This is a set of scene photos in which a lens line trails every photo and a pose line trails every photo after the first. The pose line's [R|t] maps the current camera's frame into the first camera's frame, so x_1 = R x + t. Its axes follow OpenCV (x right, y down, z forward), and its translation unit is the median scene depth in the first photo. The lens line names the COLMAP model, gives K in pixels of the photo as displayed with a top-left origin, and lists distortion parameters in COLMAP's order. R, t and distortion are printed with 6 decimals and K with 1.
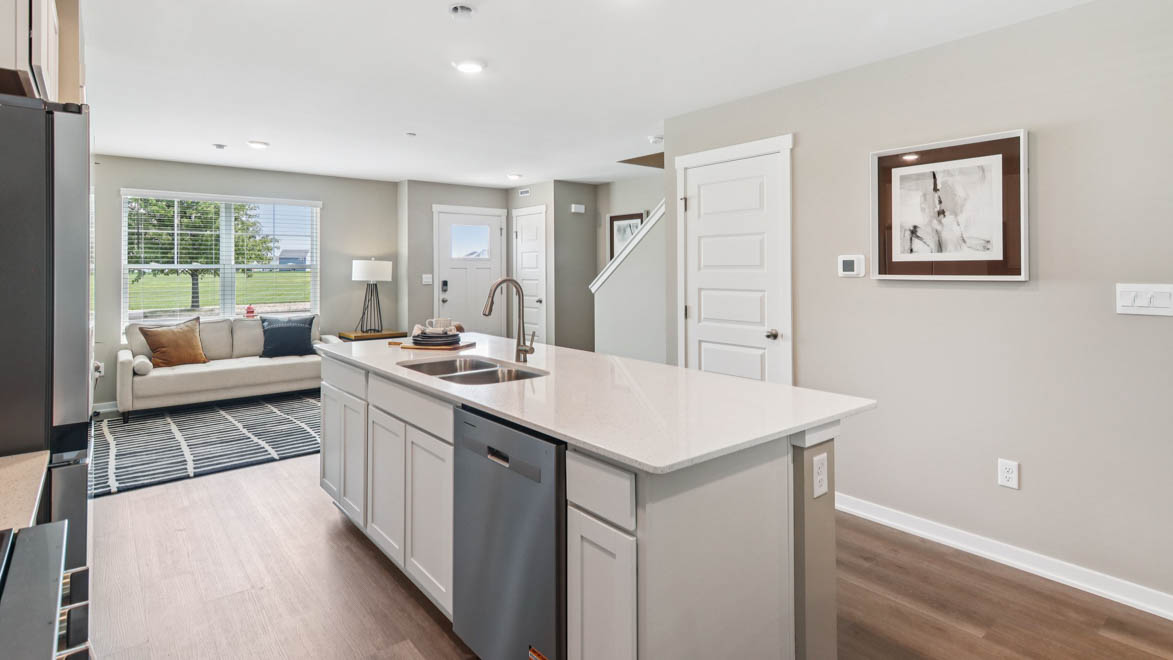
lens RADIAL K [[589.7, 0, 584.2], [0, 589.7, 268.2], [0, 0, 1]] dist [-0.000222, 0.000554]
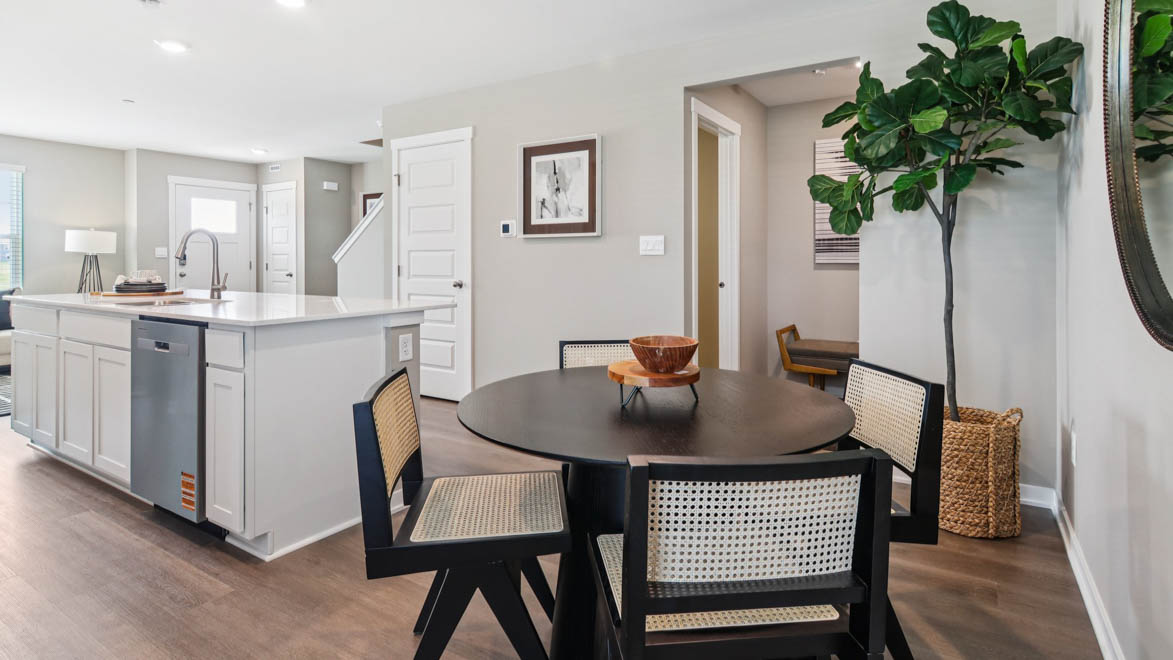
lens RADIAL K [[589.7, 0, 578.1], [0, 589.7, 263.8], [0, 0, 1]] dist [-0.000222, 0.000554]
pose [[0.948852, 0.000481, 0.315721, 0.099246], [-0.003335, 0.999958, 0.008501, 0.034605], [-0.315703, -0.009119, 0.948814, -0.172983]]
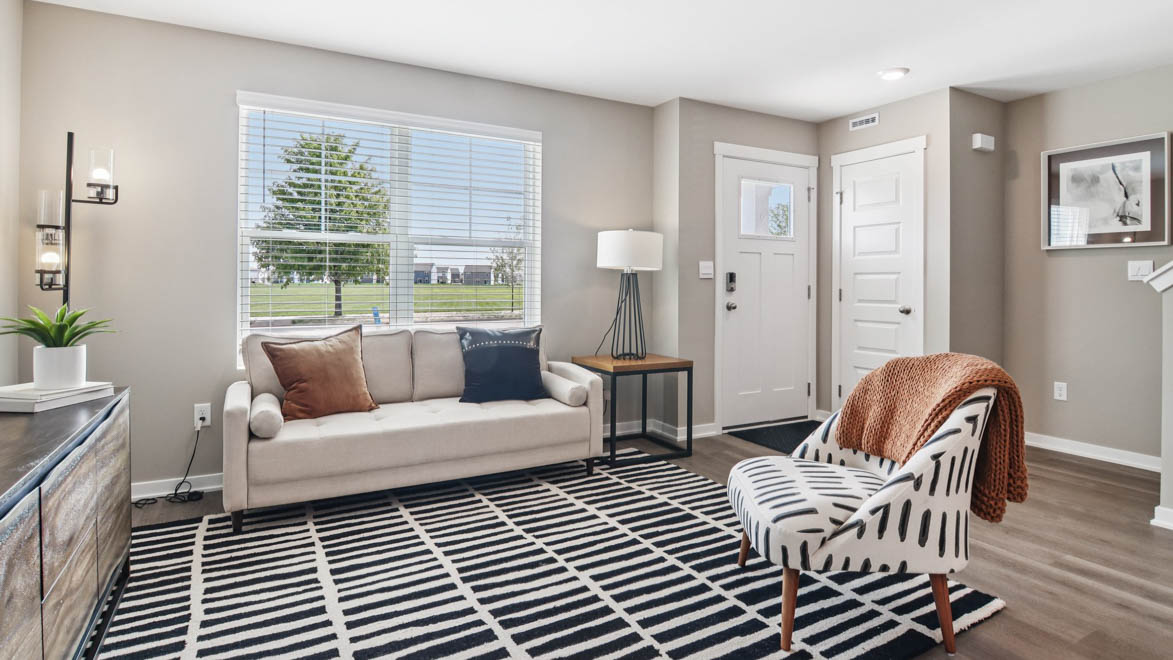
lens RADIAL K [[589.7, 0, 566.9], [0, 589.7, 285.0], [0, 0, 1]] dist [-0.000222, 0.000554]
pose [[0.981277, 0.010560, -0.192312, -0.368970], [-0.009853, 0.999941, 0.004635, 0.041941], [0.192349, -0.002653, 0.981323, 0.511196]]
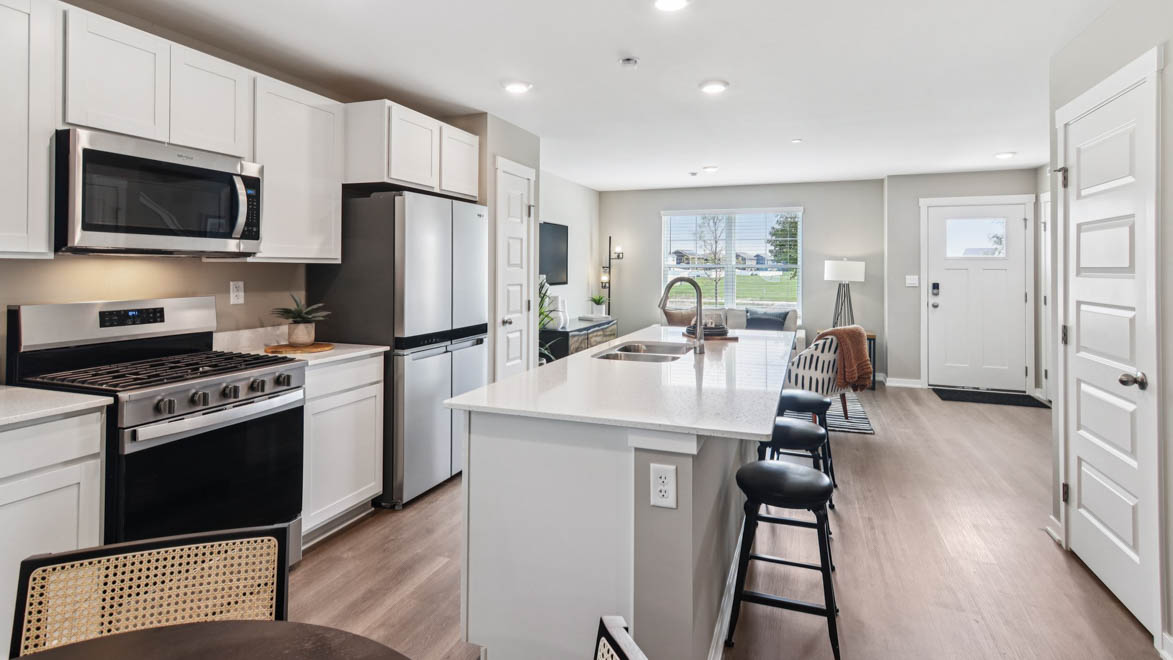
lens RADIAL K [[589.7, 0, 573.1], [0, 589.7, 260.8], [0, 0, 1]] dist [-0.000222, 0.000554]
pose [[0.493493, -0.004575, -0.869738, 0.344417], [-0.006086, 0.999944, -0.008714, -0.001507], [0.869728, 0.009594, 0.493438, 0.116394]]
